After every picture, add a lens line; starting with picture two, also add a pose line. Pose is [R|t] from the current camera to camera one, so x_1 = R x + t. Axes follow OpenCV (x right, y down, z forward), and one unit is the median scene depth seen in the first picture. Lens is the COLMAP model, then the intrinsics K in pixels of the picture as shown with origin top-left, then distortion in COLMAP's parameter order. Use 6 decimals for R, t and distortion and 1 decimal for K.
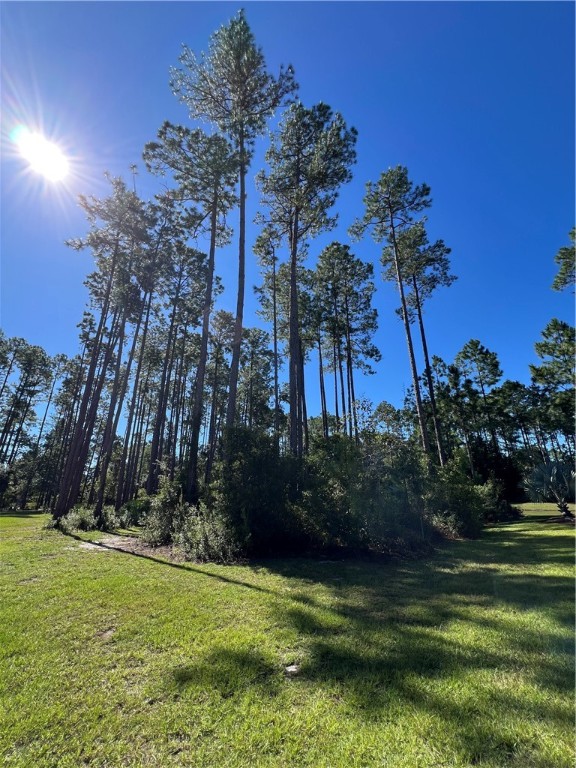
lens RADIAL K [[308.5, 0, 286.7], [0, 308.5, 382.3], [0, 0, 1]] dist [-0.001393, 0.000546]
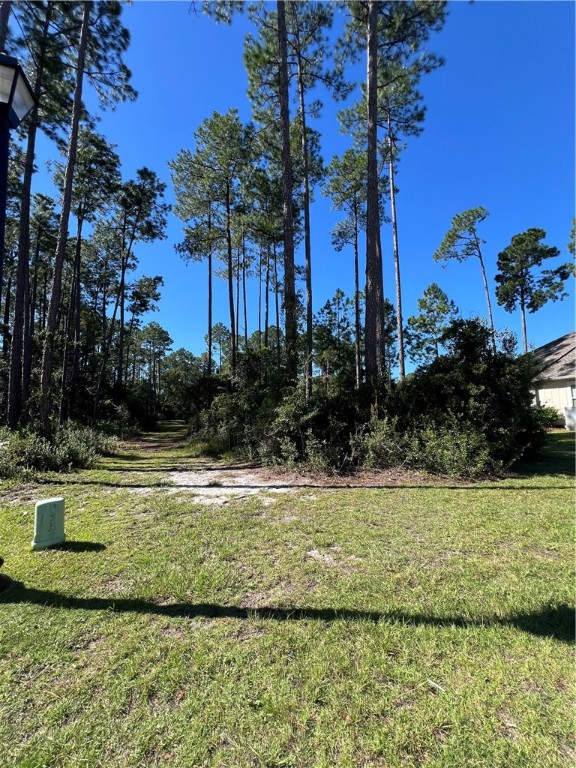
lens RADIAL K [[308.5, 0, 287.6], [0, 308.5, 382.8], [0, 0, 1]] dist [-0.001393, 0.000546]
pose [[0.784551, 0.055834, 0.617546, -0.420171], [-0.207204, 0.962293, 0.176235, 0.104486], [-0.584420, -0.266224, 0.766536, 0.262684]]
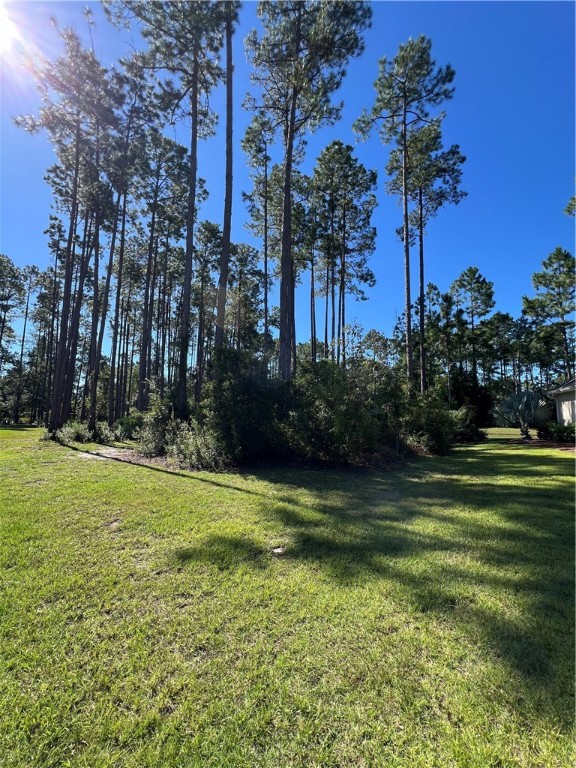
lens RADIAL K [[308.5, 0, 286.9], [0, 308.5, 383.3], [0, 0, 1]] dist [-0.001393, 0.000546]
pose [[0.998748, 0.026524, 0.042413, -0.002157], [-0.035947, 0.970168, 0.239753, 0.004239], [-0.034788, -0.240978, 0.969907, 0.002138]]
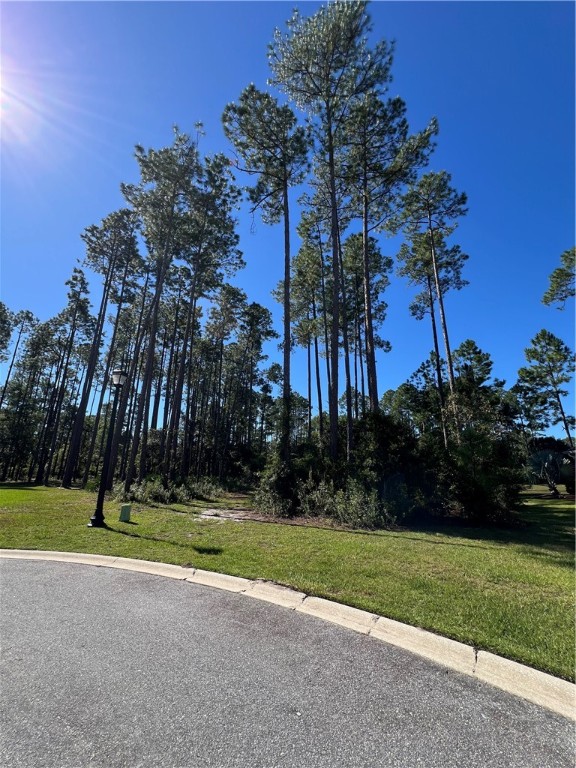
lens RADIAL K [[308.5, 0, 286.8], [0, 308.5, 382.5], [0, 0, 1]] dist [-0.001393, 0.000546]
pose [[0.984720, 0.068047, 0.160302, -0.275156], [-0.078940, 0.994913, 0.062590, -0.002865], [-0.155227, -0.074287, 0.985082, -0.014048]]
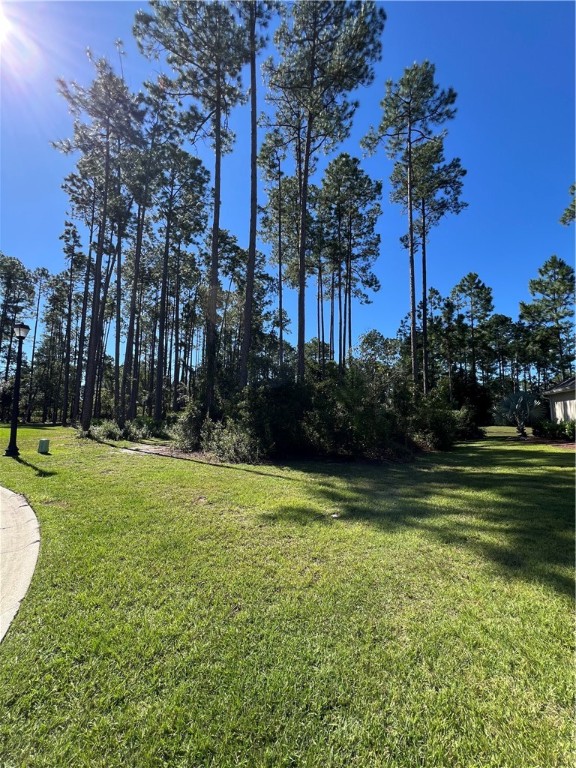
lens RADIAL K [[308.5, 0, 286.9], [0, 308.5, 383.1], [0, 0, 1]] dist [-0.001393, 0.000546]
pose [[0.998627, 0.025901, 0.045525, -0.043907], [-0.036235, 0.969247, 0.243409, -0.016310], [-0.037821, -0.244725, 0.968855, -0.051300]]
